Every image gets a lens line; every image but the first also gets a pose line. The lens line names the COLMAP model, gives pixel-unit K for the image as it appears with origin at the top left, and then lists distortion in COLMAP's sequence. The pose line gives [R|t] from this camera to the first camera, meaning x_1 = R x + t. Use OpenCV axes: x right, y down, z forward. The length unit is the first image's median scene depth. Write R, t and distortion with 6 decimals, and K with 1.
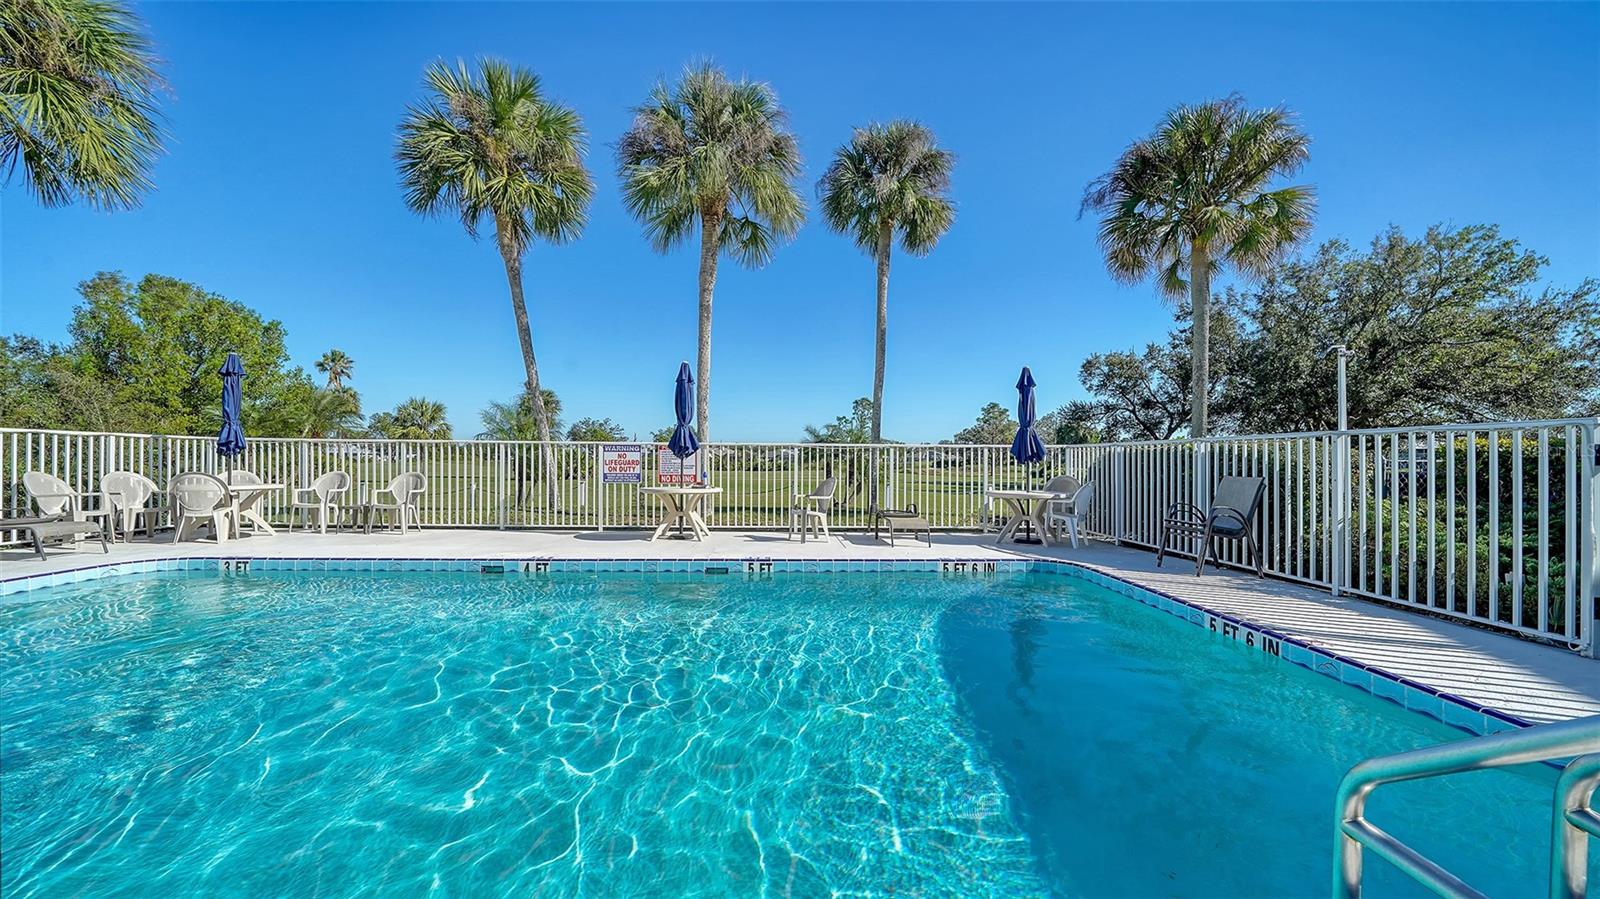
lens RADIAL K [[567.7, 0, 802.4], [0, 567.7, 457.1], [0, 0, 1]] dist [-0.018495, 0.000116]
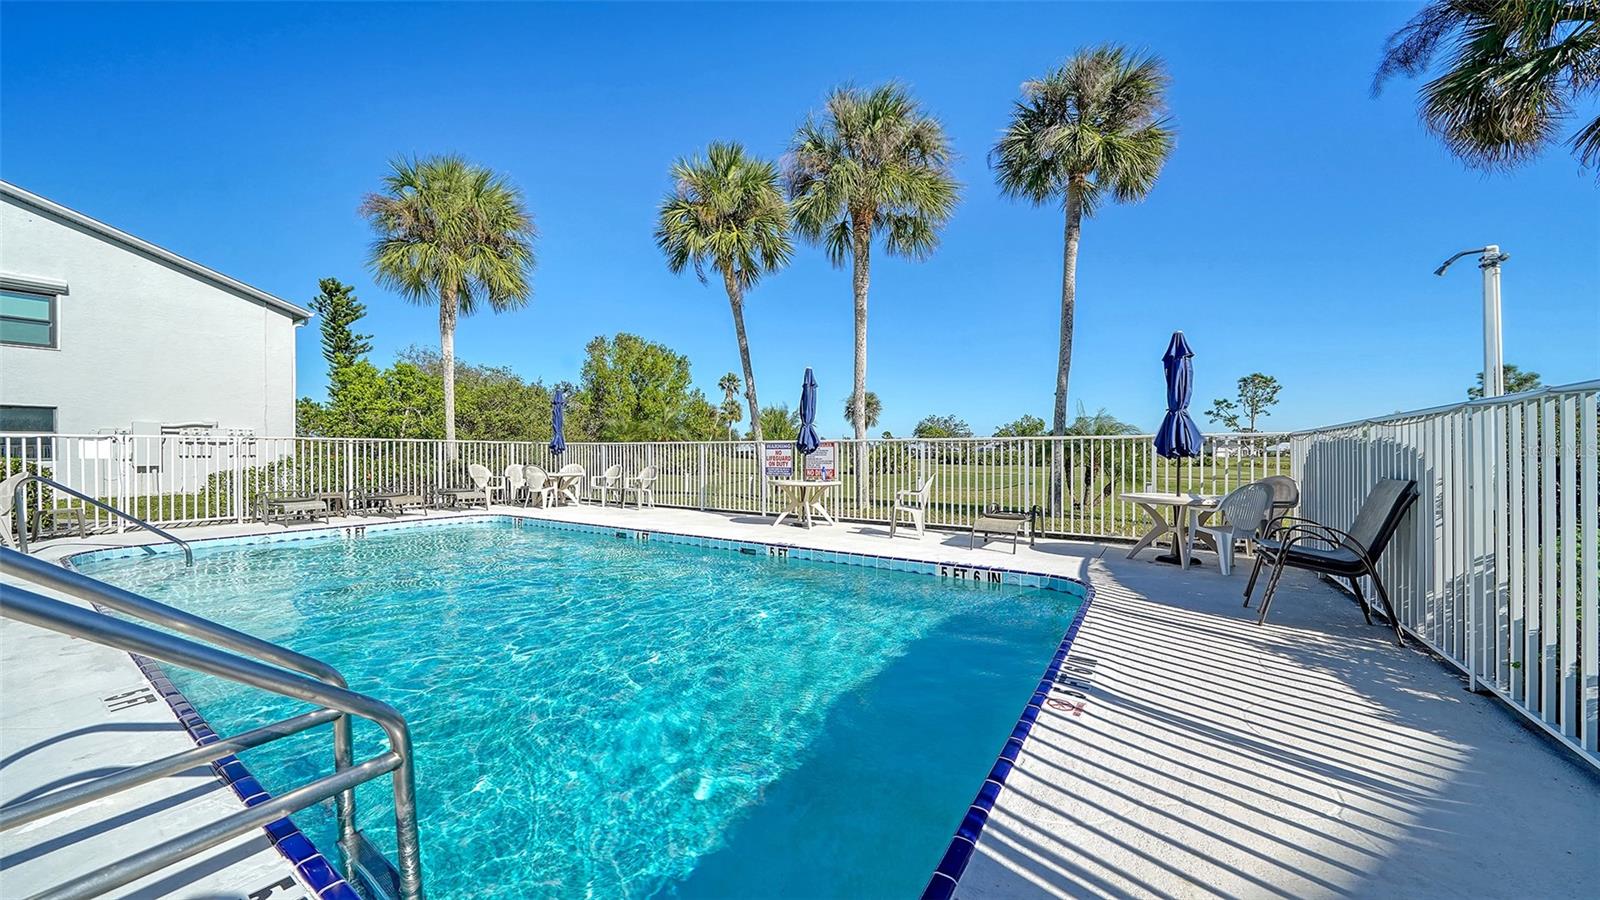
lens RADIAL K [[567.7, 0, 791.3], [0, 567.7, 448.4], [0, 0, 1]] dist [-0.018495, 0.000116]
pose [[0.810530, -0.011969, -0.585575, 0.384771], [0.007721, 0.999923, -0.009750, 0.001385], [0.585647, 0.003381, 0.810559, 0.072263]]
